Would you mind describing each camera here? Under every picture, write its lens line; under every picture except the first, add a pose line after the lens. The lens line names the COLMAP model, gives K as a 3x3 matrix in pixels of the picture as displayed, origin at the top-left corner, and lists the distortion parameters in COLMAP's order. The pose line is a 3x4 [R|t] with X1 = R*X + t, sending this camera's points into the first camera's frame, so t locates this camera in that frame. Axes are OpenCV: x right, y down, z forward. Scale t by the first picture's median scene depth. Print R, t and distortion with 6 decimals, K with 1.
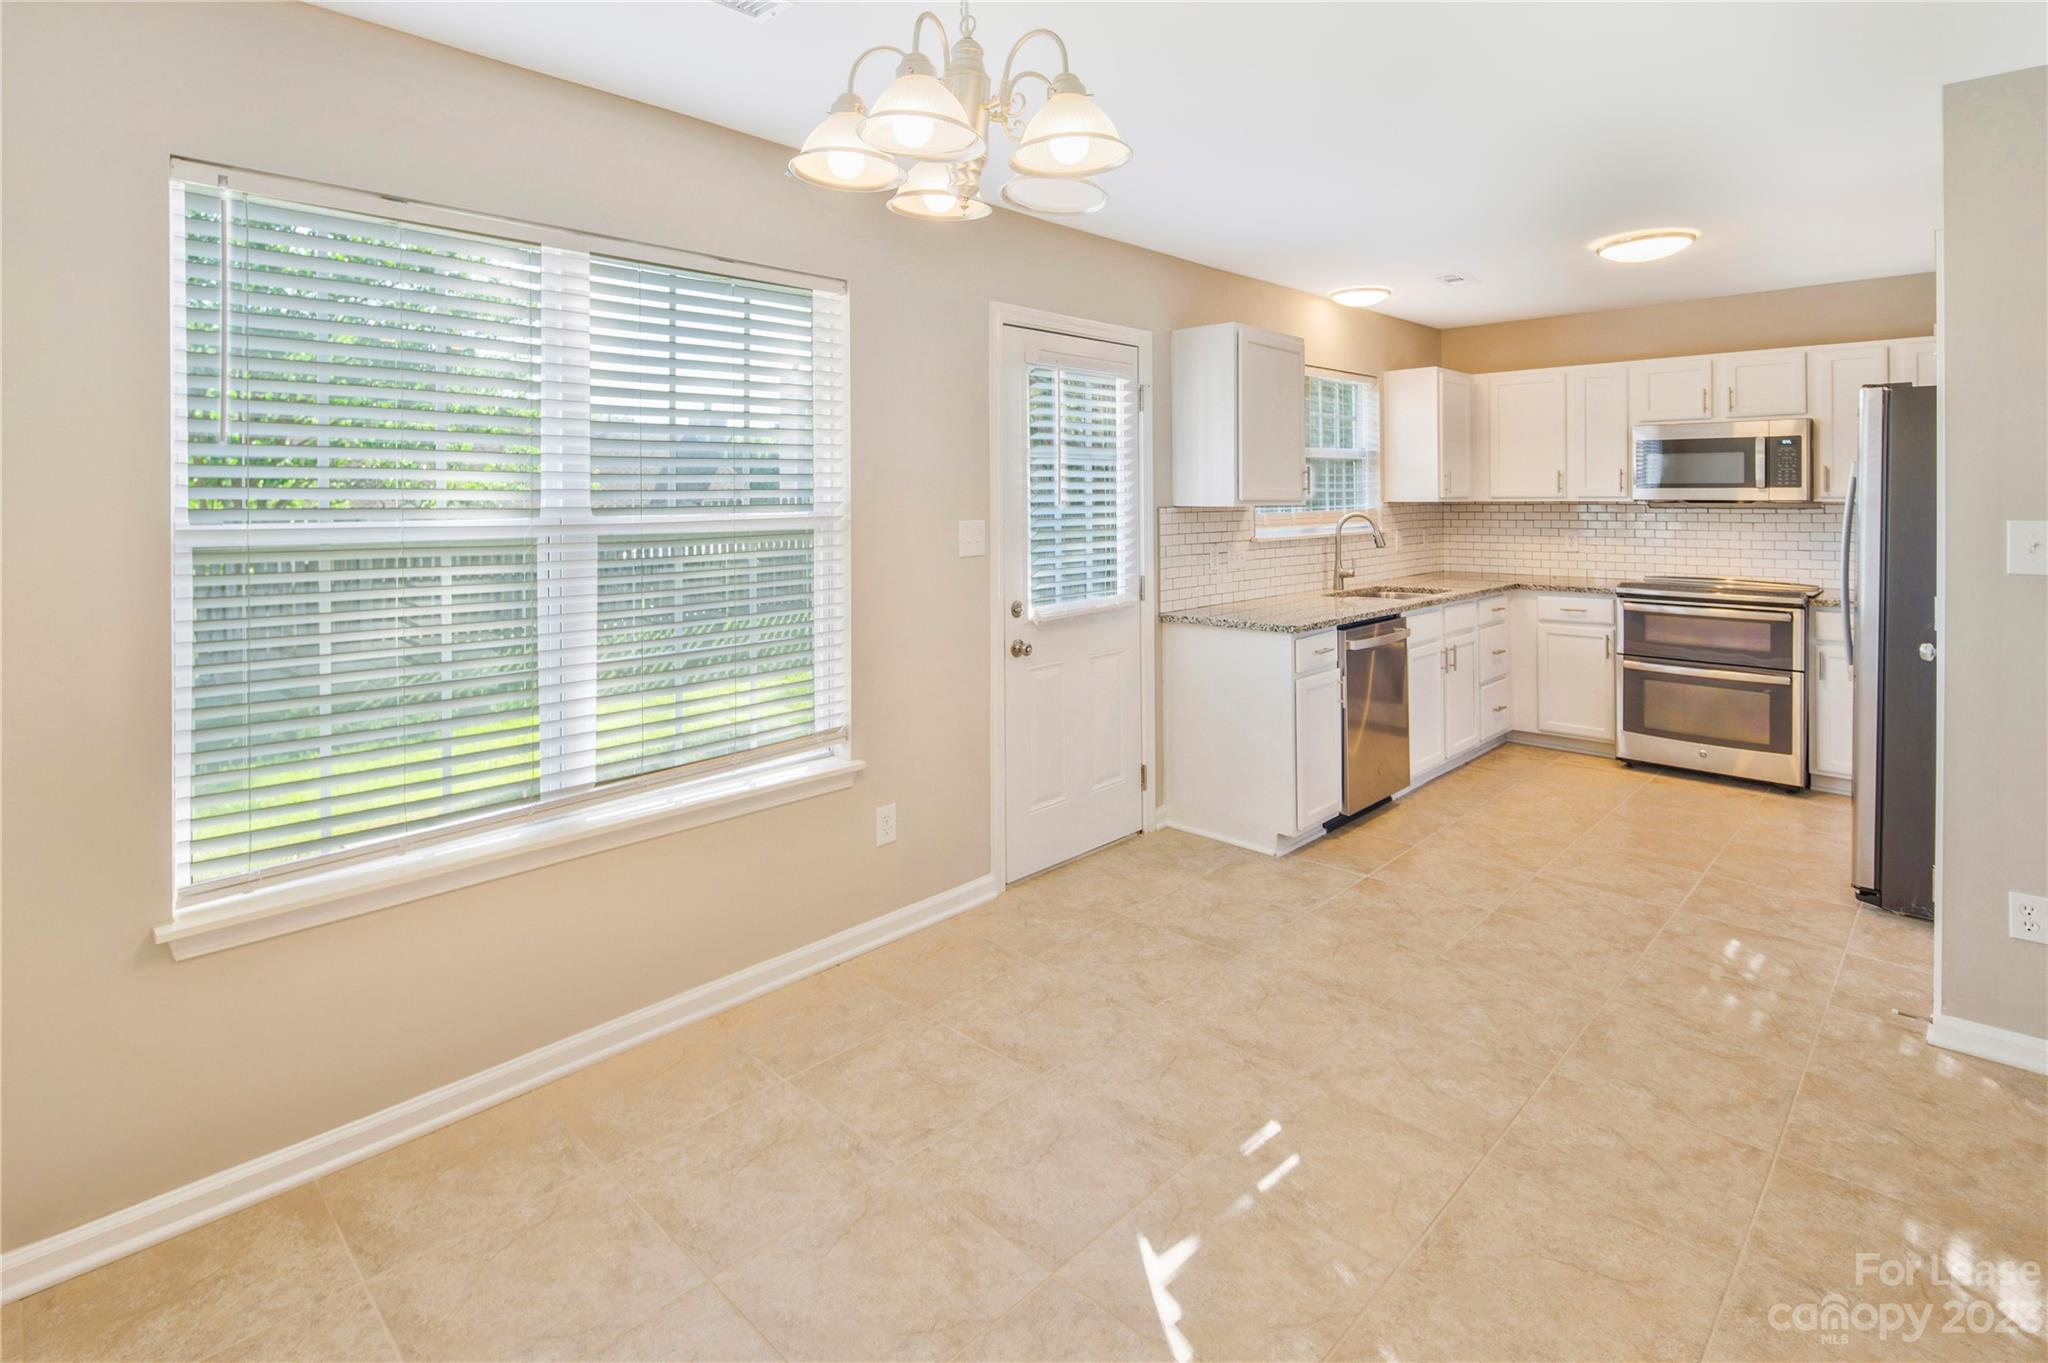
lens RADIAL K [[1012.2, 0, 997.1], [0, 1012.2, 516.3], [0, 0, 1]] dist [0.010297, -0.008293]
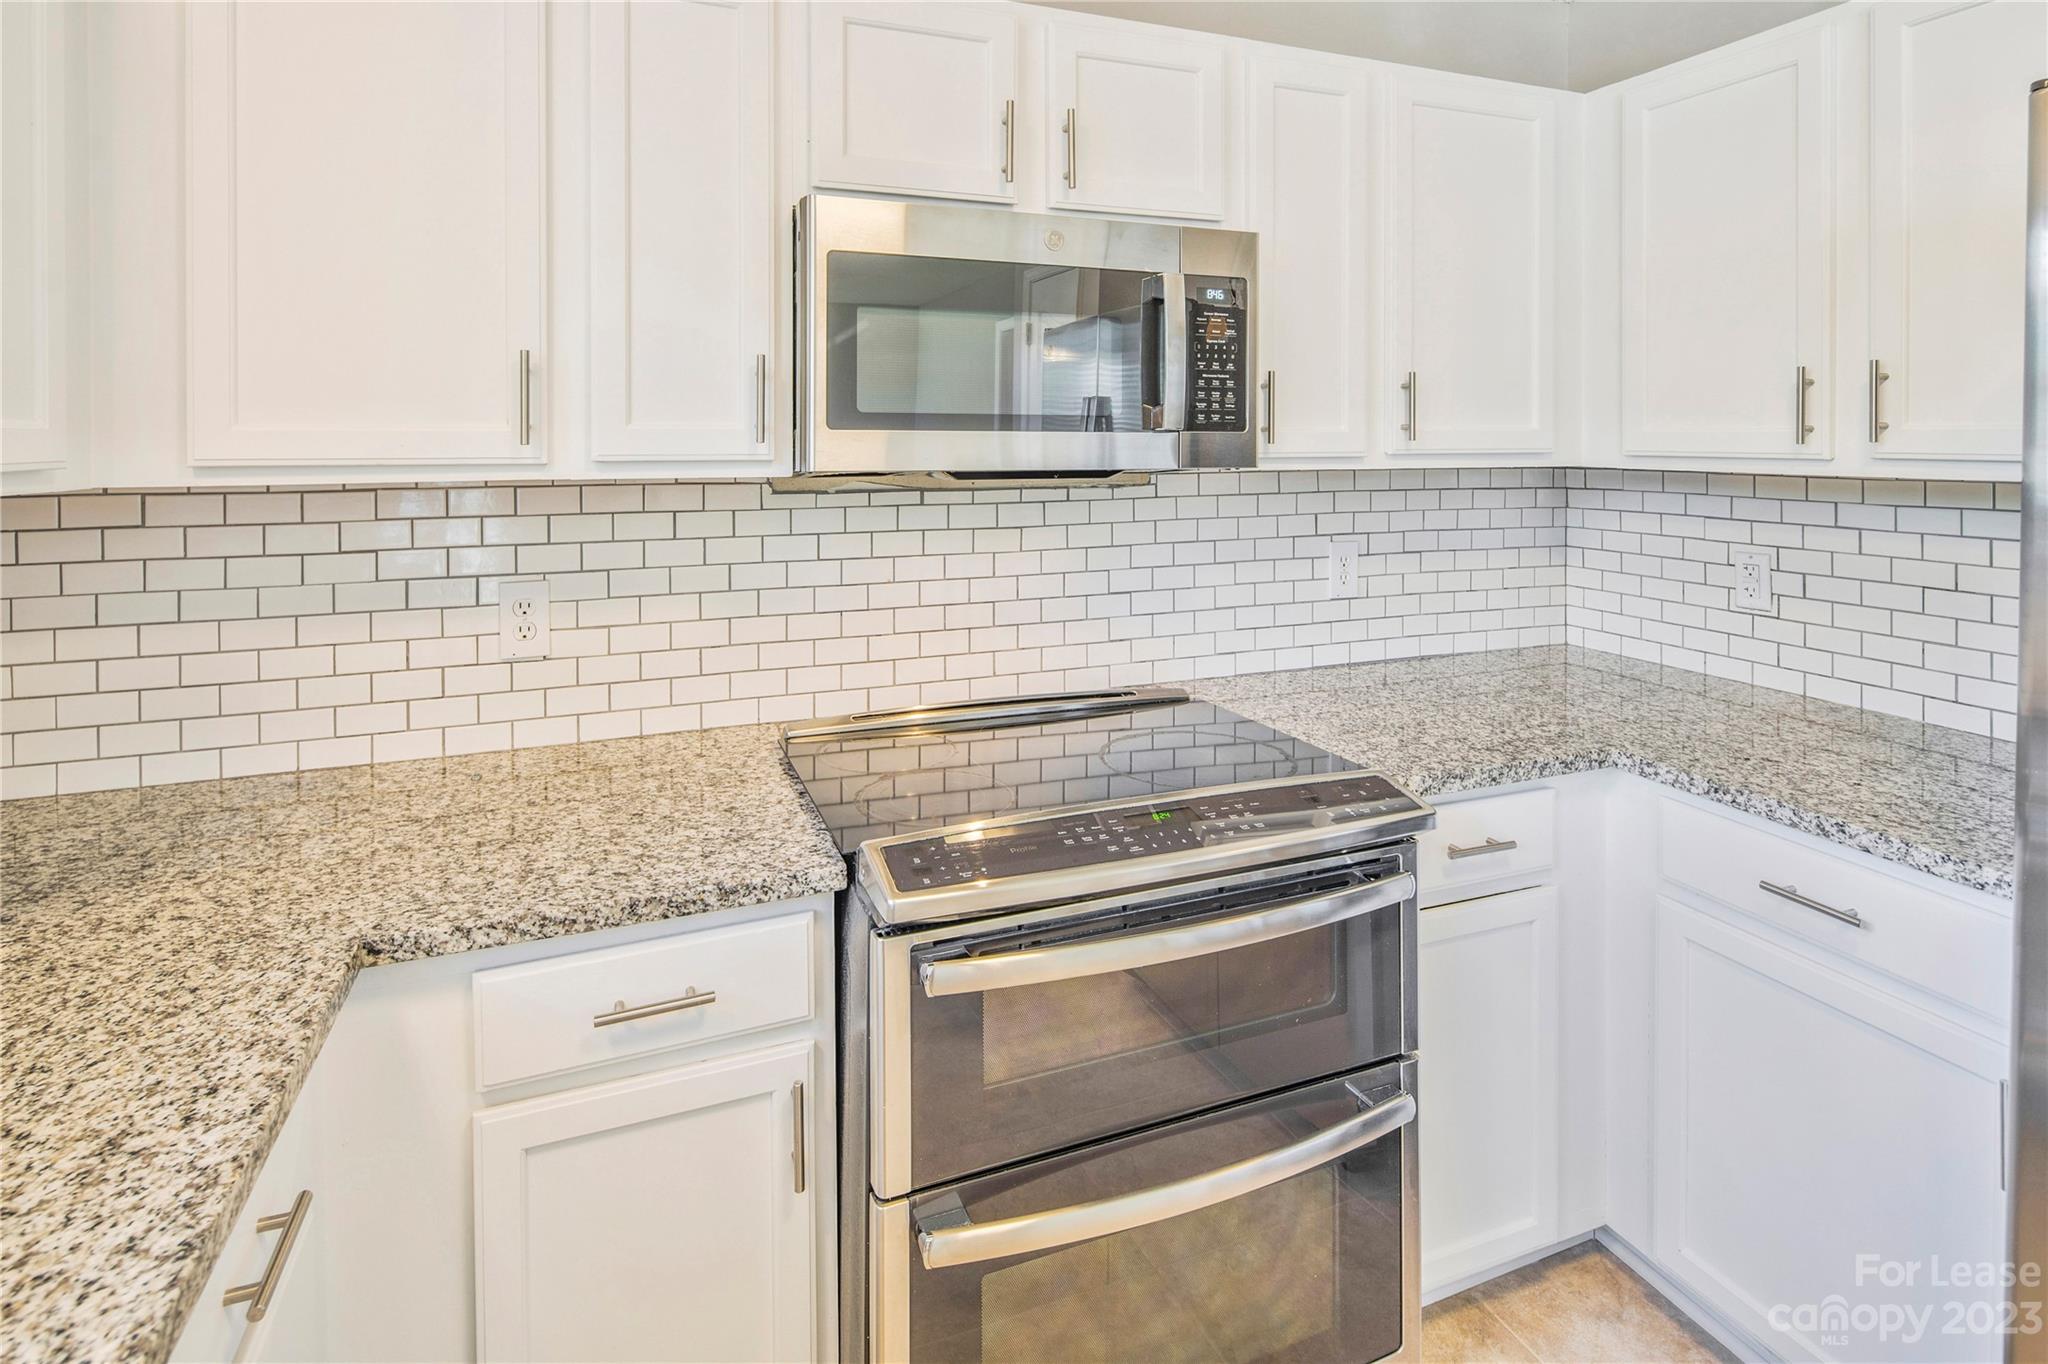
lens RADIAL K [[1012.2, 0, 1012.8], [0, 1012.2, 443.0], [0, 0, 1]] dist [0.010297, -0.008293]
pose [[0.414167, -0.000710, 0.910200, 0.445698], [0.018633, 0.999797, -0.007698, -0.022884], [-0.910010, 0.020148, 0.414096, 0.920191]]
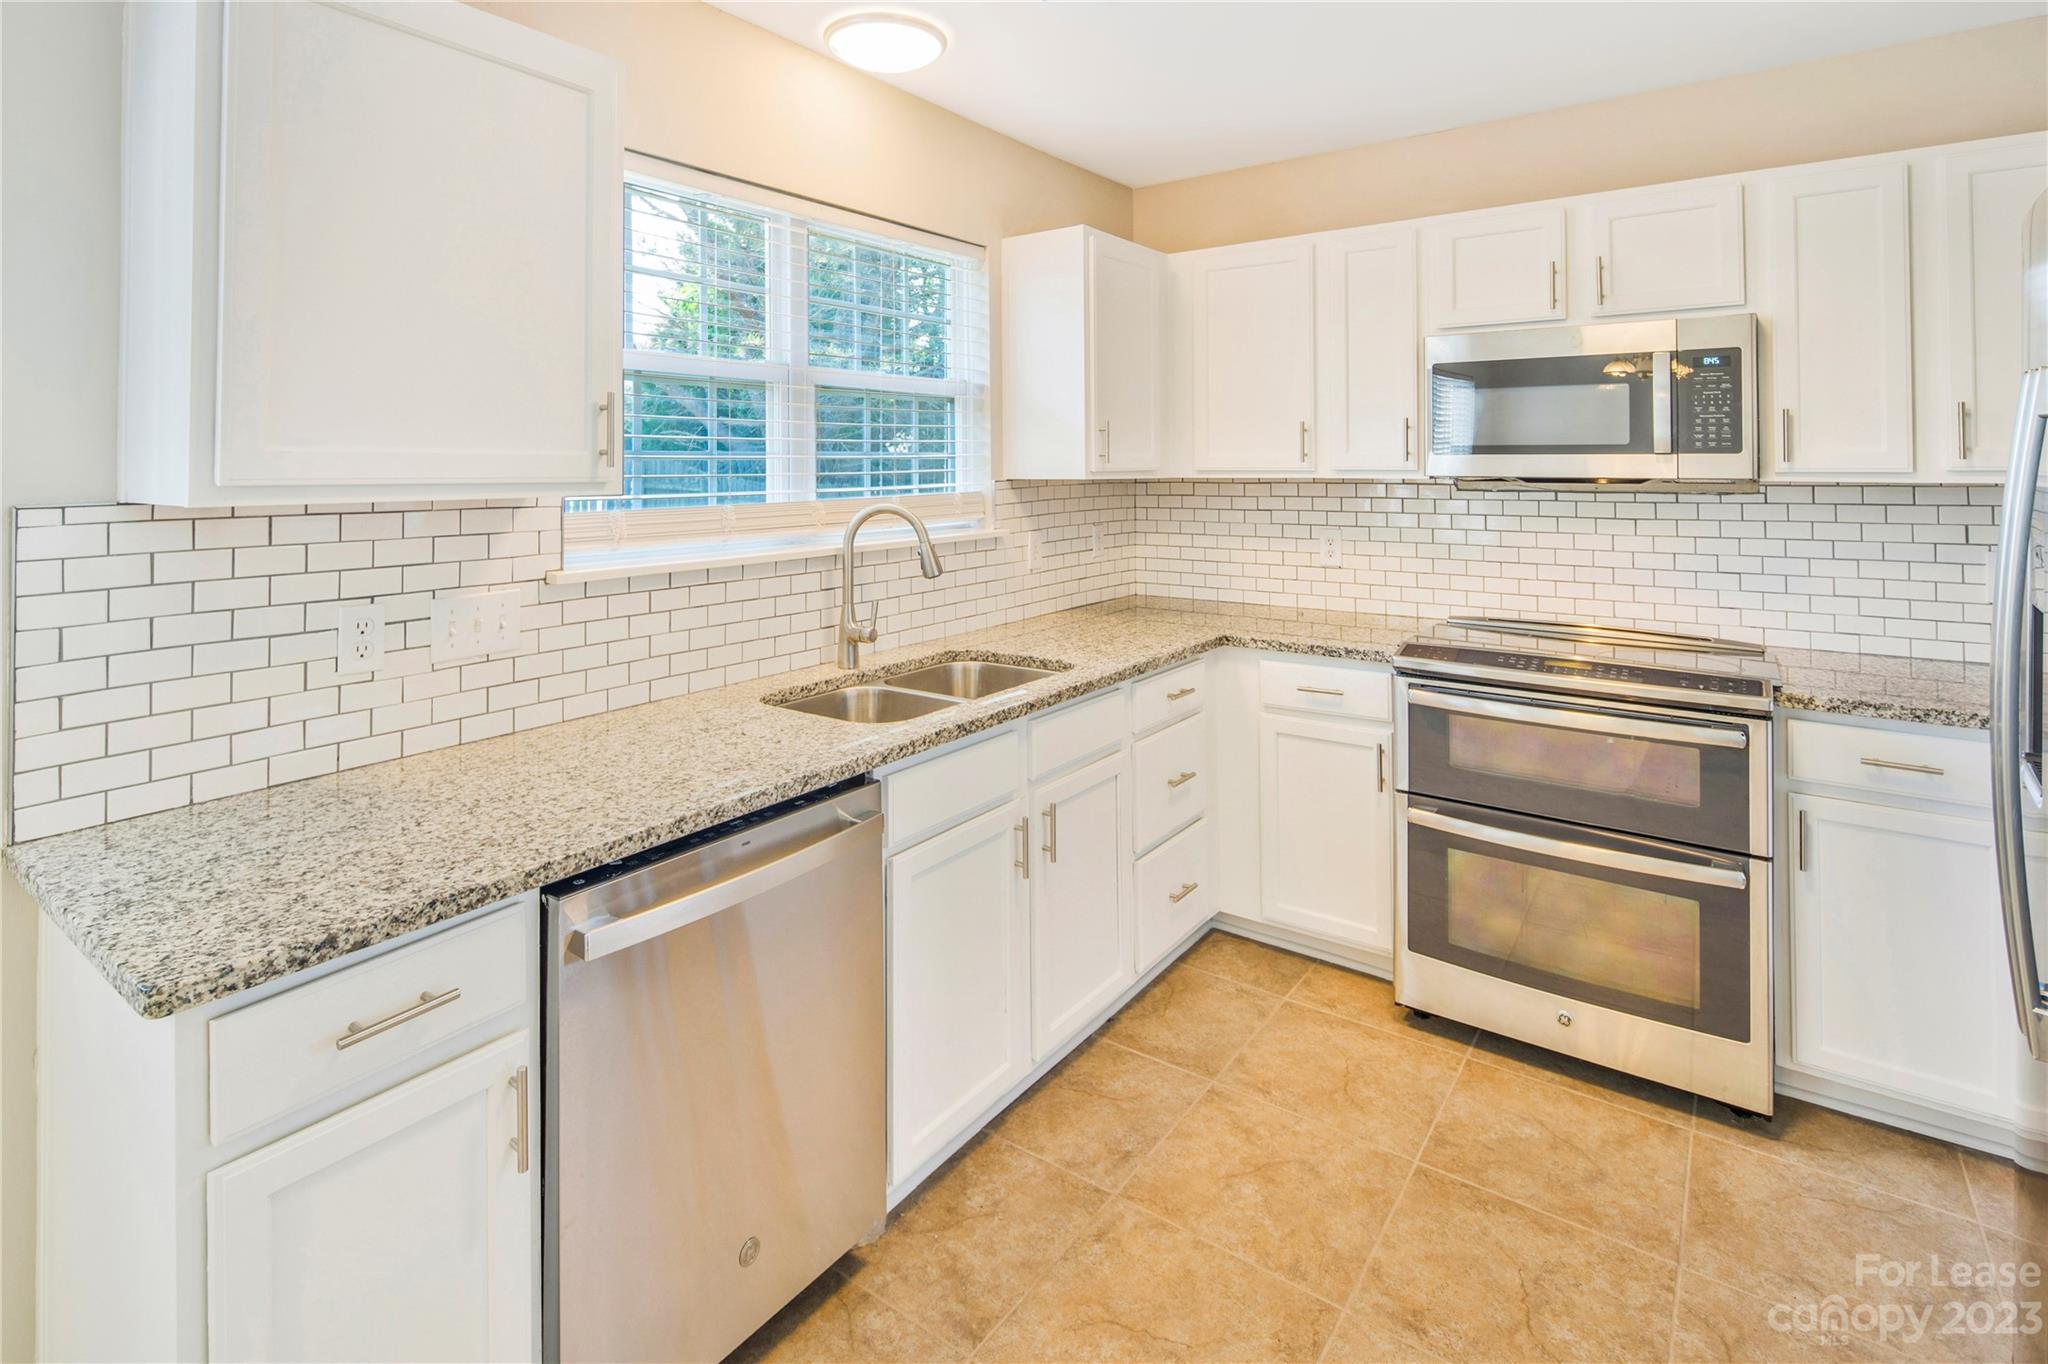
lens RADIAL K [[1012.2, 0, 993.6], [0, 1012.2, 454.4], [0, 0, 1]] dist [0.010297, -0.008293]
pose [[0.991337, 0.002723, 0.131316, 0.367293], [0.001234, 0.999548, -0.030038, -0.013233], [-0.131338, 0.029940, 0.990885, 0.557250]]
